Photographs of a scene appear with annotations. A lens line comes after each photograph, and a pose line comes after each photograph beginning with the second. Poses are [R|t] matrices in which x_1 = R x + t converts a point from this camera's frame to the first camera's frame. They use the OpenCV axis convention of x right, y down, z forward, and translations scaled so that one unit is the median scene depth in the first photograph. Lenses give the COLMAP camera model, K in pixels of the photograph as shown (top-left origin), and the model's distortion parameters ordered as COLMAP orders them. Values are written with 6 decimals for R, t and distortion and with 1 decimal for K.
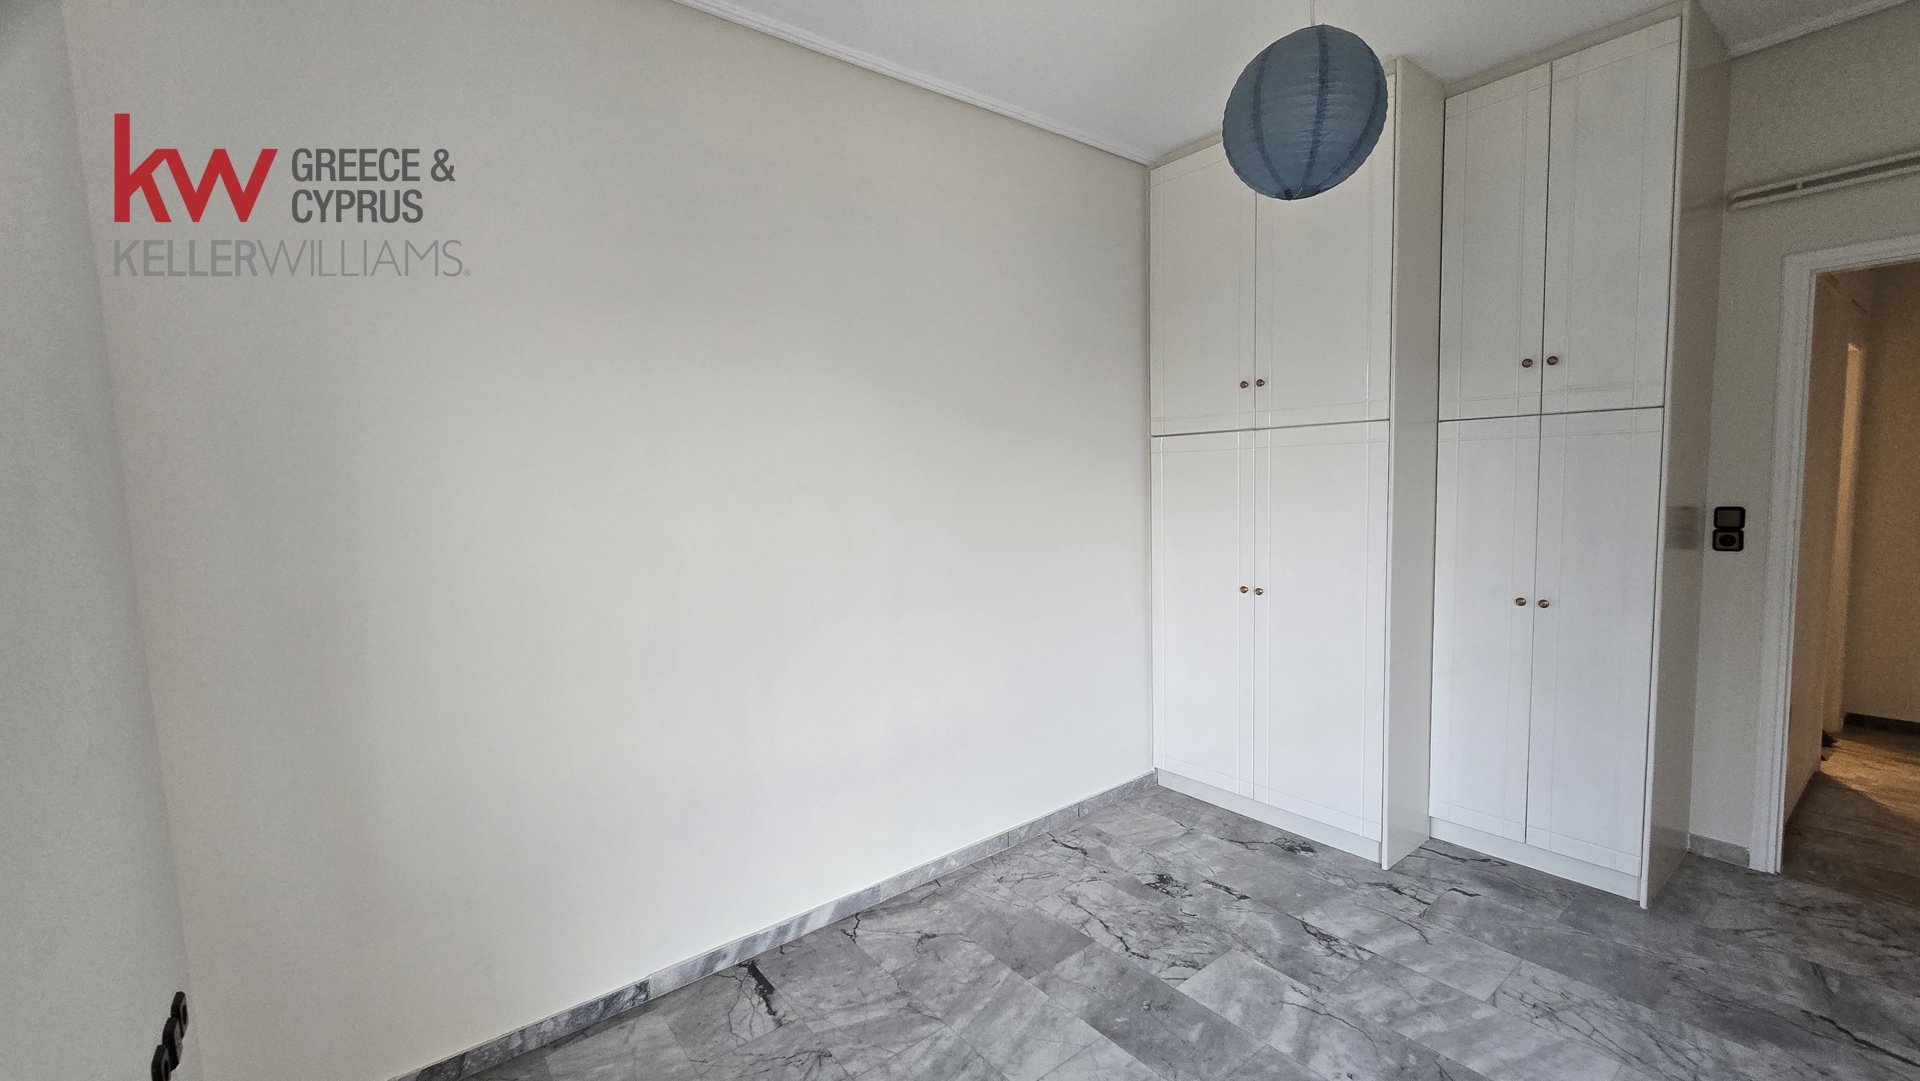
lens RADIAL K [[785.8, 0, 960.9], [0, 785.8, 537.2], [0, 0, 1]] dist [-0.000174, 0.000256]
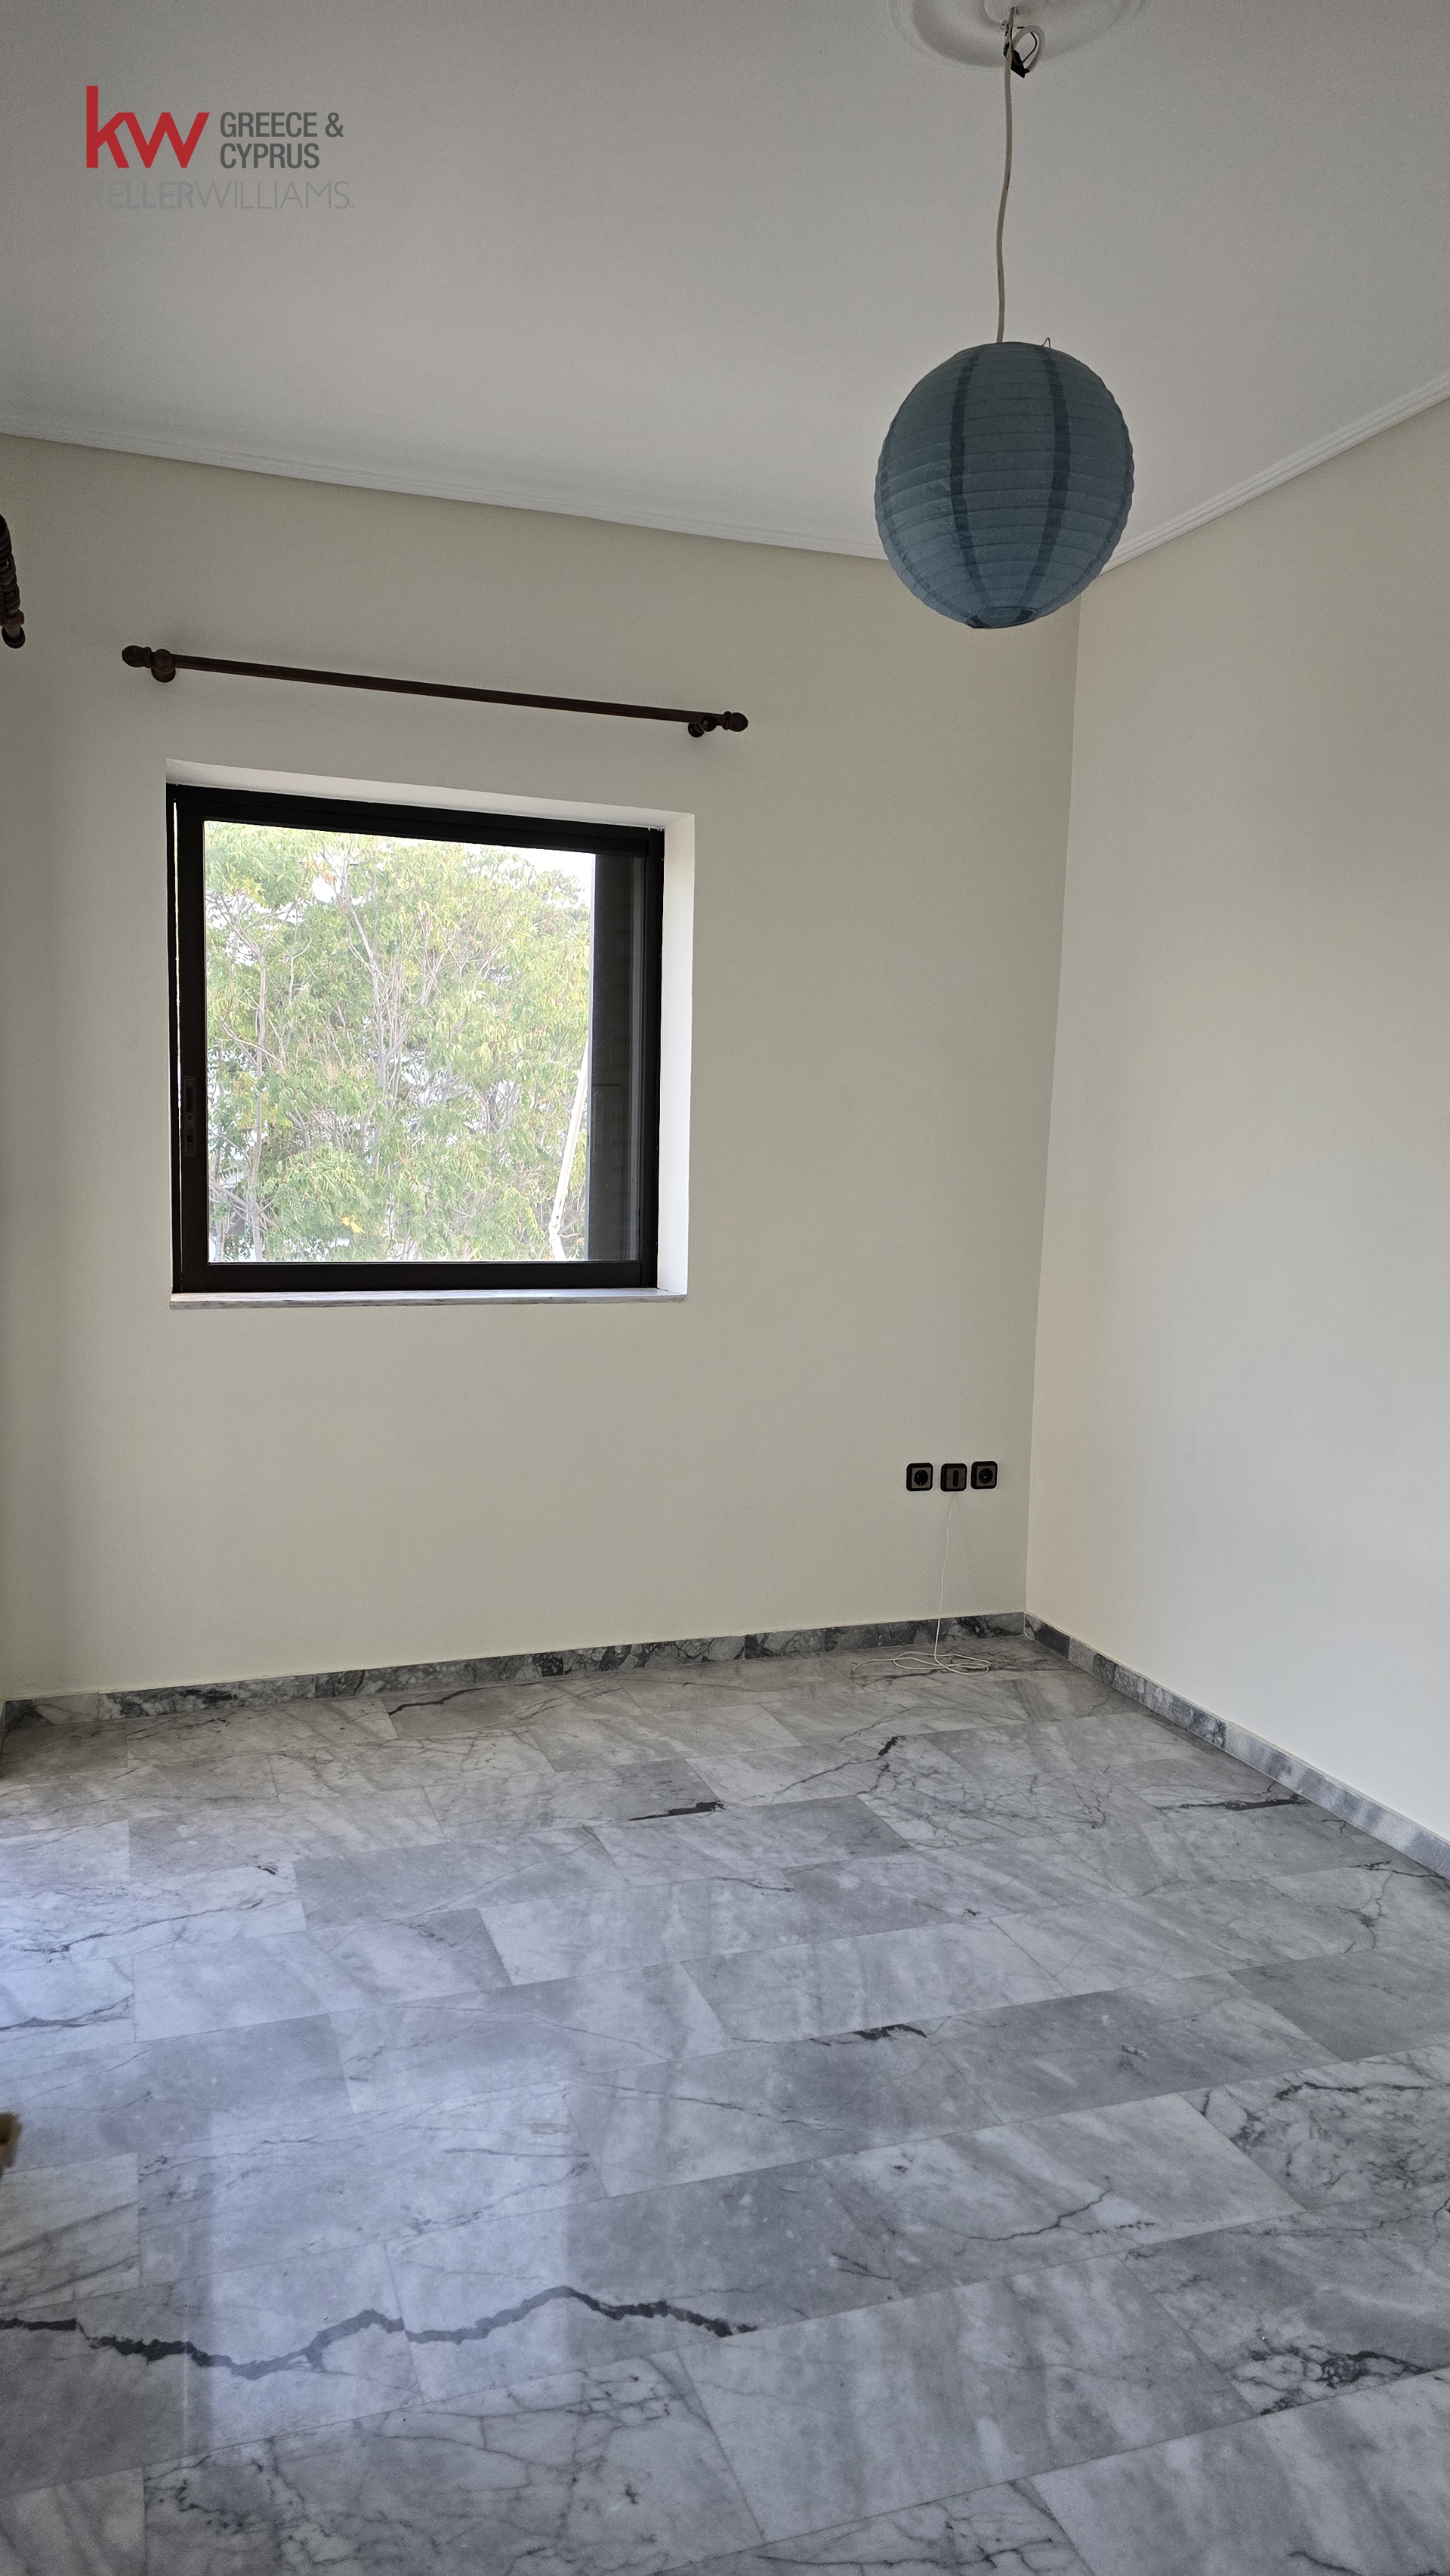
lens RADIAL K [[1721.3, 0, 724.8], [0, 1721.3, 1288.0], [0, 0, 1]] dist [0.020007, -0.010169]
pose [[-0.310437, 0.112826, -0.943875, 1.397552], [-0.093937, 0.984430, 0.148569, -0.089966], [0.945941, 0.134786, -0.295005, 0.995242]]
